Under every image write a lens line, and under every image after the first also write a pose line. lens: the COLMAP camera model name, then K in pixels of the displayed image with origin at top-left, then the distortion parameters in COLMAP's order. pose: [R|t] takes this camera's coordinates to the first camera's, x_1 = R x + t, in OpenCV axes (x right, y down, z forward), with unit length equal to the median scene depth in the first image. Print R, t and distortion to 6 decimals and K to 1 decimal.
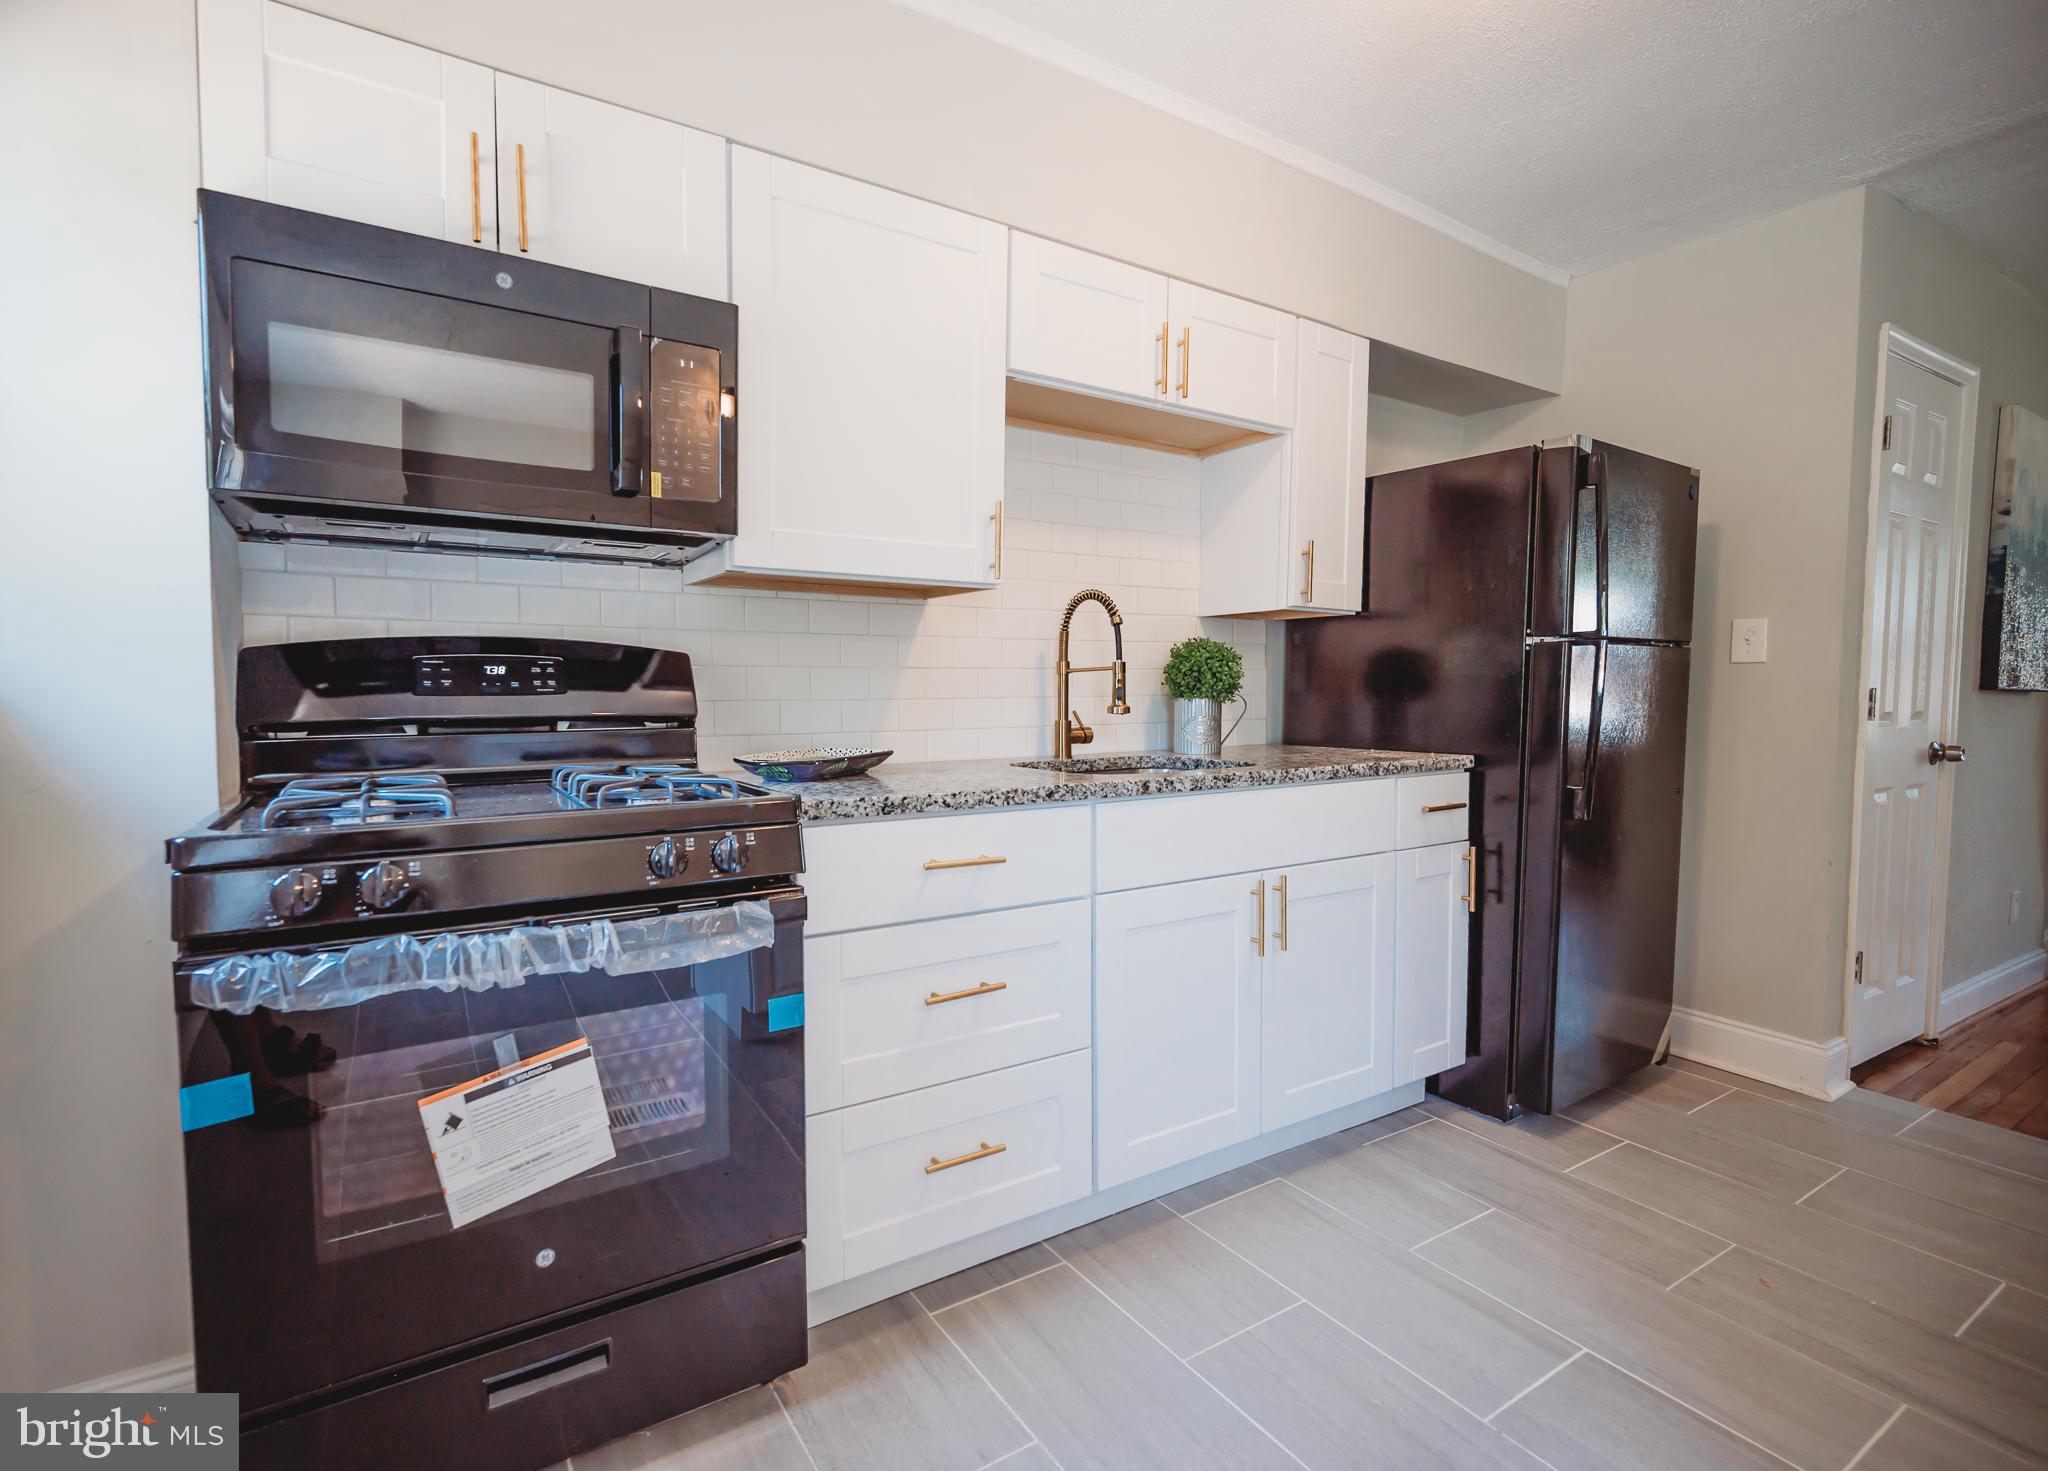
lens RADIAL K [[978.2, 0, 1024.0], [0, 978.2, 735.5], [0, 0, 1]] dist [0.000661, 0.000297]
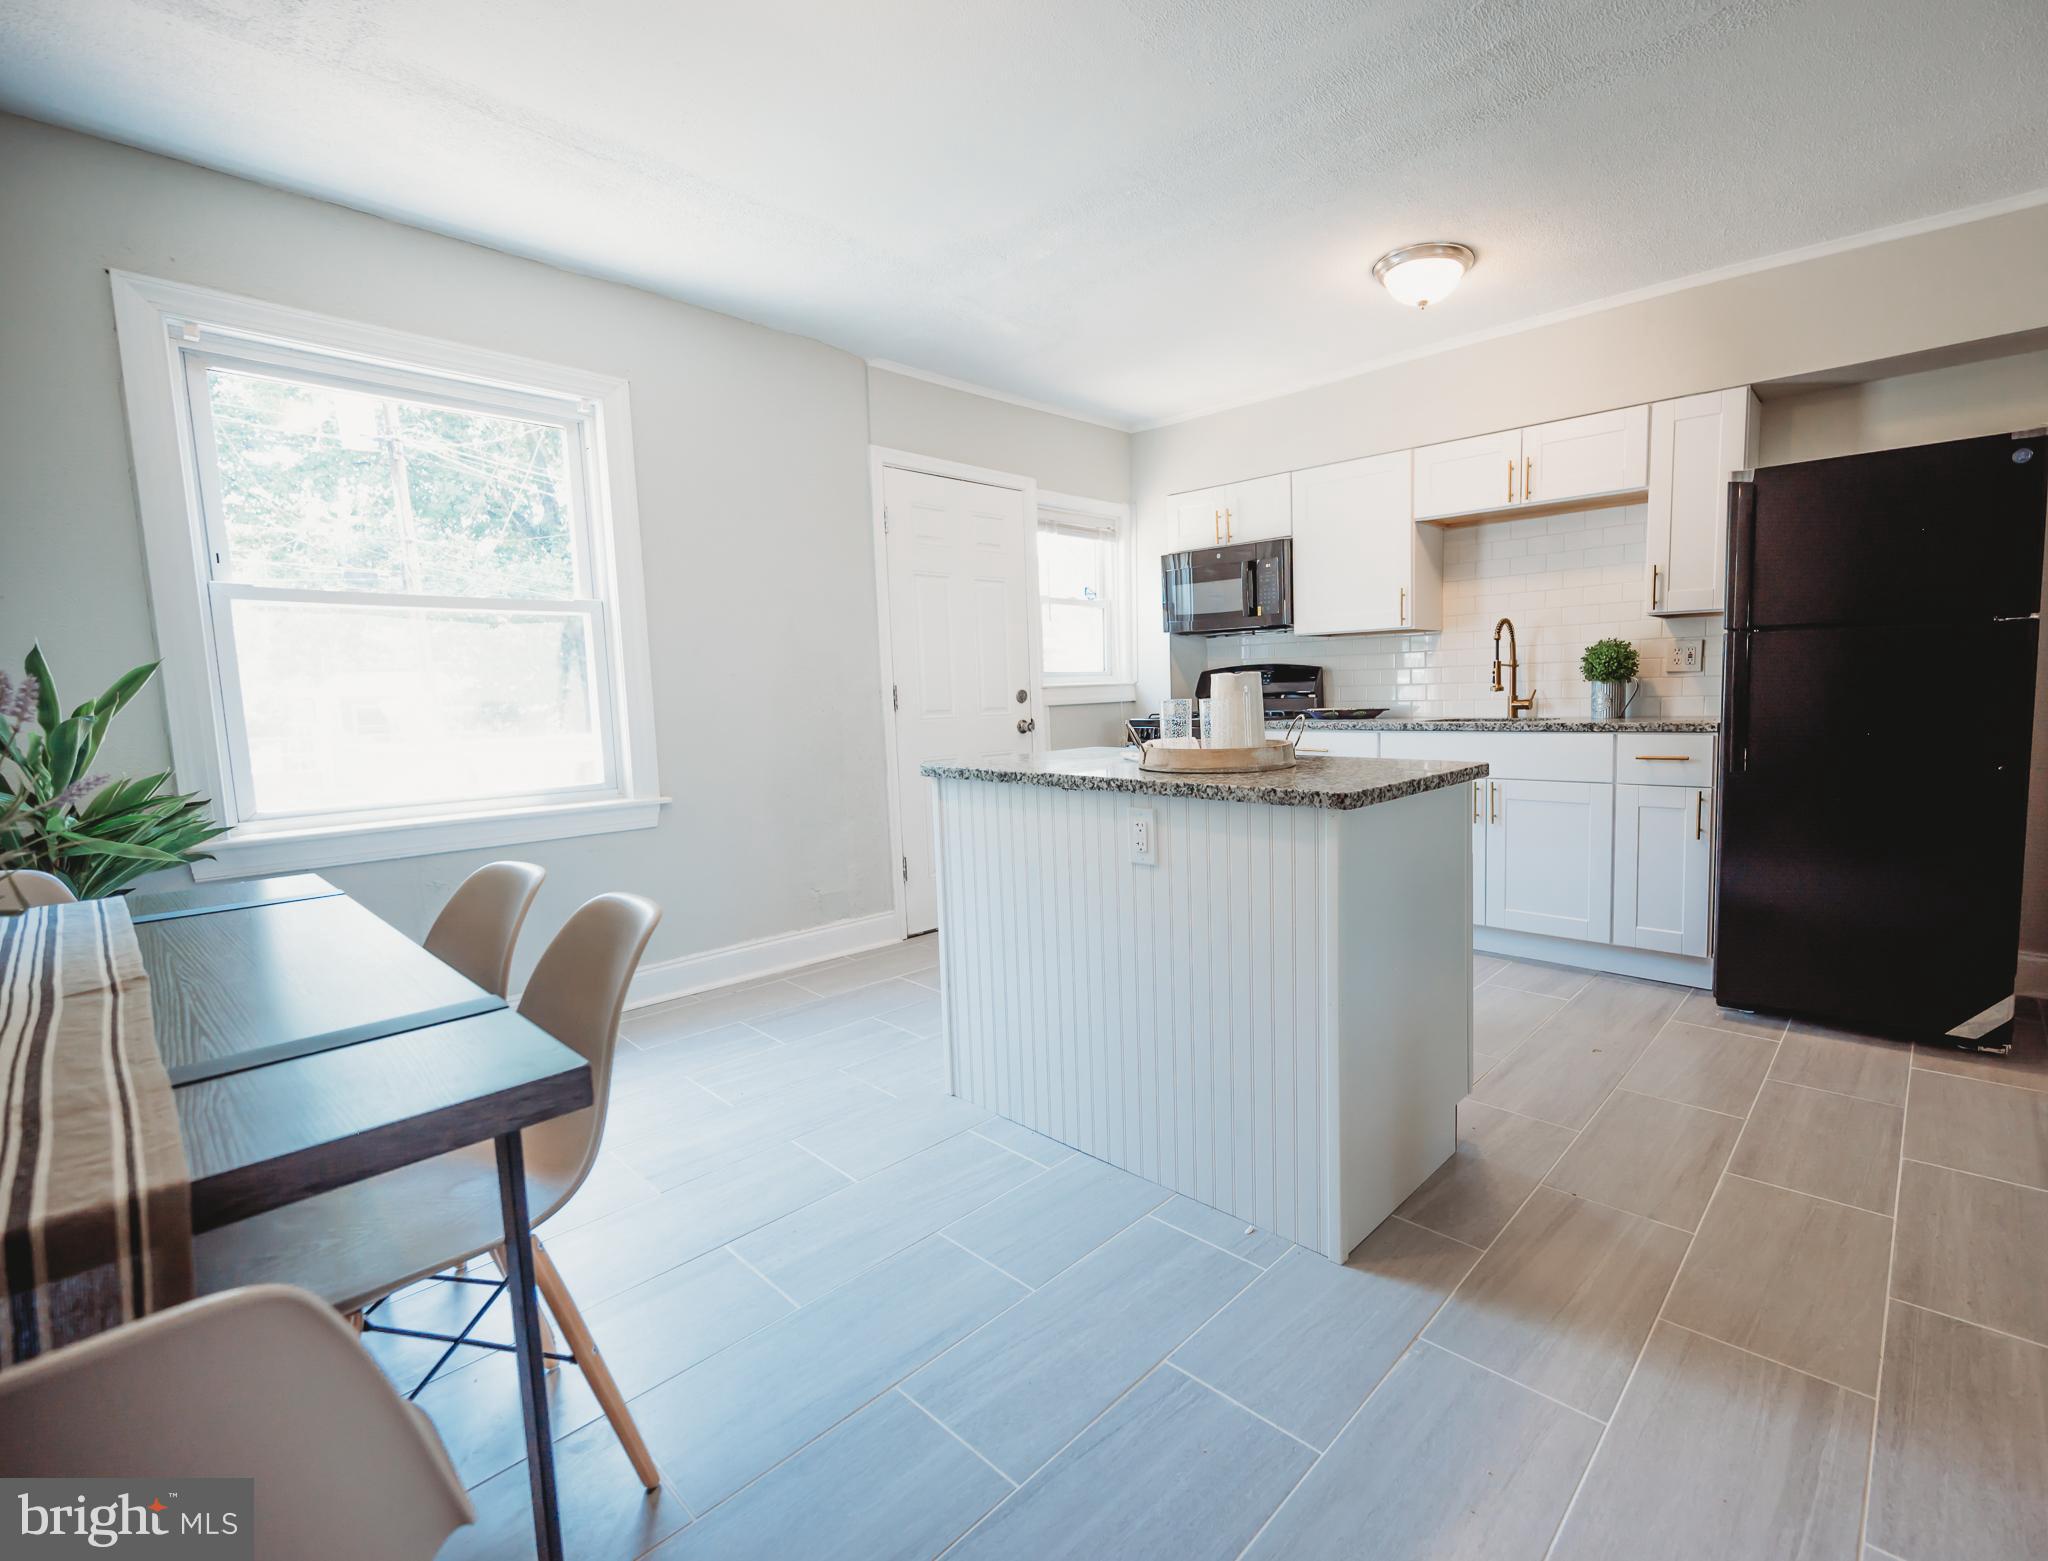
lens RADIAL K [[941.4, 0, 1024.0], [0, 941.4, 780.5], [0, 0, 1]] dist [-0.000016, -0.000023]
pose [[0.203023, 0.081771, -0.975754, 1.797813], [-0.017822, 0.996650, 0.079814, 0.019949], [0.979012, 0.001185, 0.203800, -0.180265]]
